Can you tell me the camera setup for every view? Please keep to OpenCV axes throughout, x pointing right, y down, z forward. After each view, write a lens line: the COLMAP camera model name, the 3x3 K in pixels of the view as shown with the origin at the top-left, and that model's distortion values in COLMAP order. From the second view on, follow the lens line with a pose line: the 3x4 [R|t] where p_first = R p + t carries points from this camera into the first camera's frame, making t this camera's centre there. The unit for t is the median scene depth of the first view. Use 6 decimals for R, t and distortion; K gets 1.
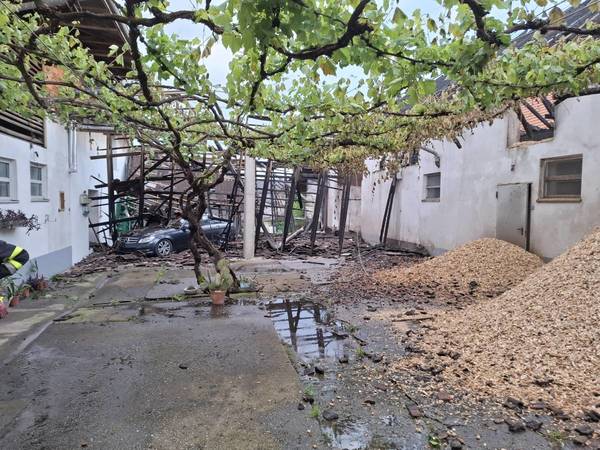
lens RADIAL K [[413.1, 0, 302.5], [0, 413.1, 227.8], [0, 0, 1]] dist [0.058799, -0.064504]
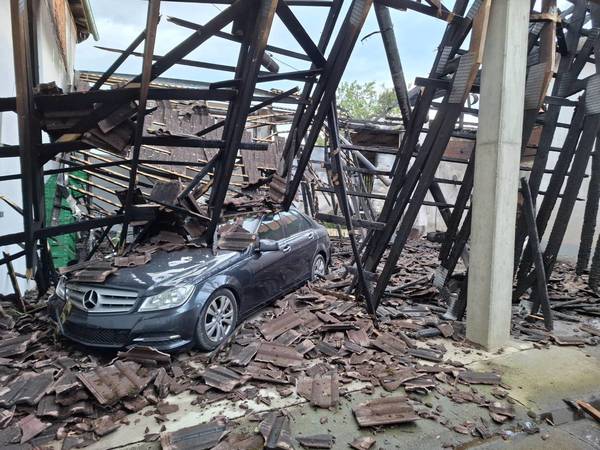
lens RADIAL K [[413.1, 0, 304.5], [0, 413.1, 222.6], [0, 0, 1]] dist [0.058799, -0.064504]
pose [[0.988468, -0.008051, 0.151217, -0.311131], [0.006346, 0.999911, 0.011751, -0.025616], [-0.151298, -0.010656, 0.988431, 0.675555]]
